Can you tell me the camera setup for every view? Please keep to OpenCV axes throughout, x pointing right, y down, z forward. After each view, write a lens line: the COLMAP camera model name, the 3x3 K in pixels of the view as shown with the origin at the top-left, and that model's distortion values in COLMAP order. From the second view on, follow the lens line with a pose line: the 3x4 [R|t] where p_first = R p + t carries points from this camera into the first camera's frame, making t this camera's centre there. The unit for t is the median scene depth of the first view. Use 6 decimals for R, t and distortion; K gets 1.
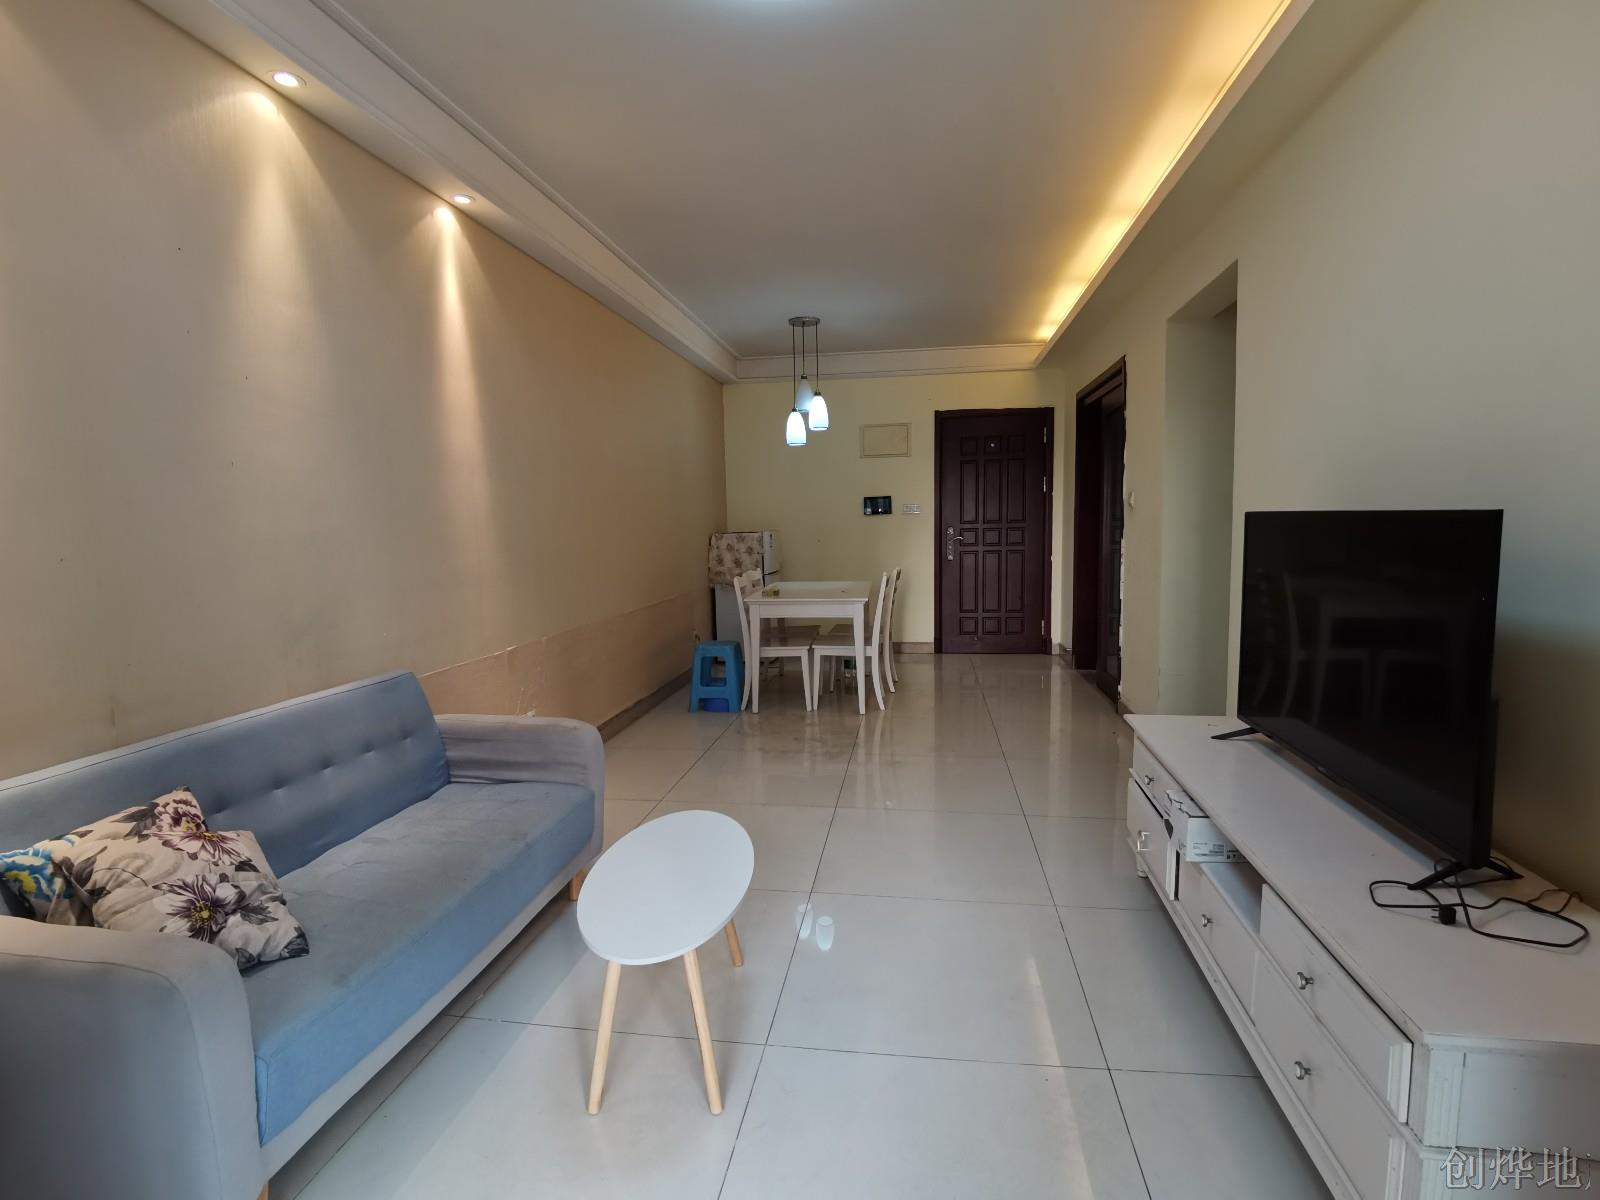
lens RADIAL K [[802.8, 0, 790.7], [0, 802.8, 601.2], [0, 0, 1]] dist [-0.003815, -0.002676]
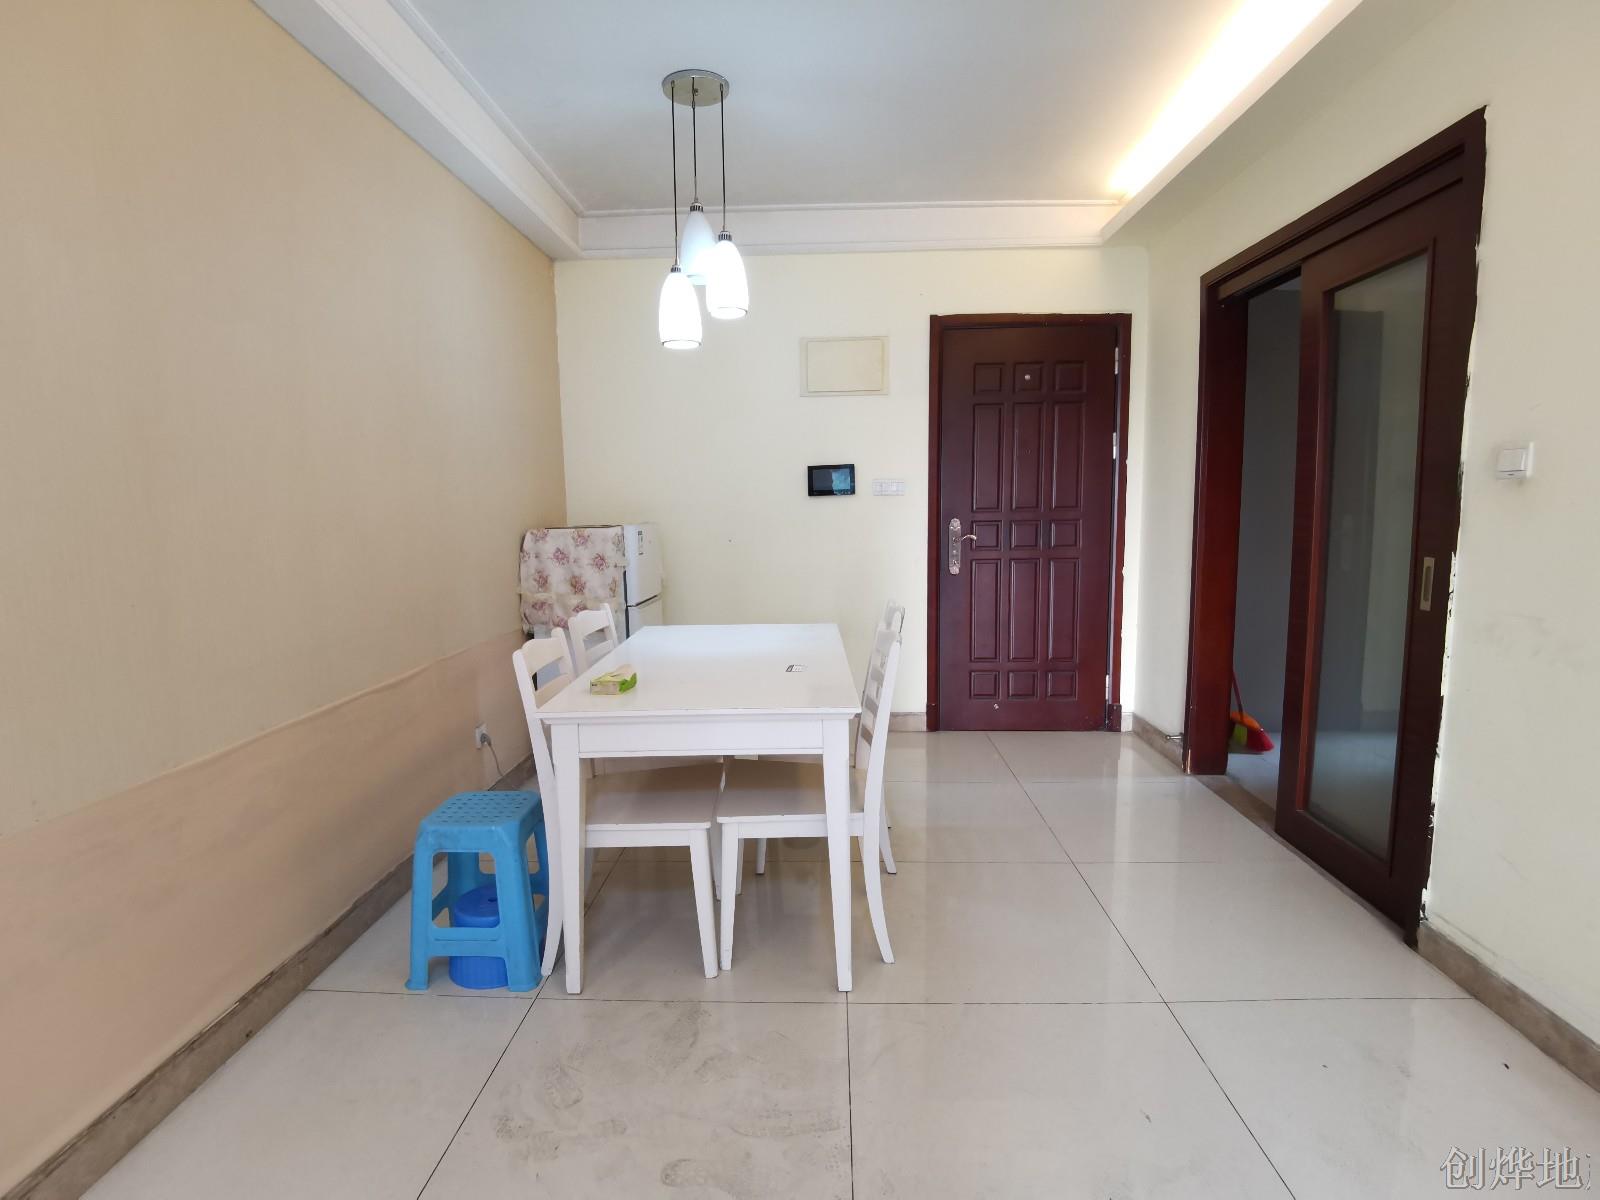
lens RADIAL K [[802.8, 0, 814.5], [0, 802.8, 609.3], [0, 0, 1]] dist [-0.003815, -0.002676]
pose [[0.989913, -0.010933, 0.141253, 0.014483], [0.006906, 0.999557, 0.028966, -0.045824], [-0.141507, -0.027698, 0.989550, 0.453252]]
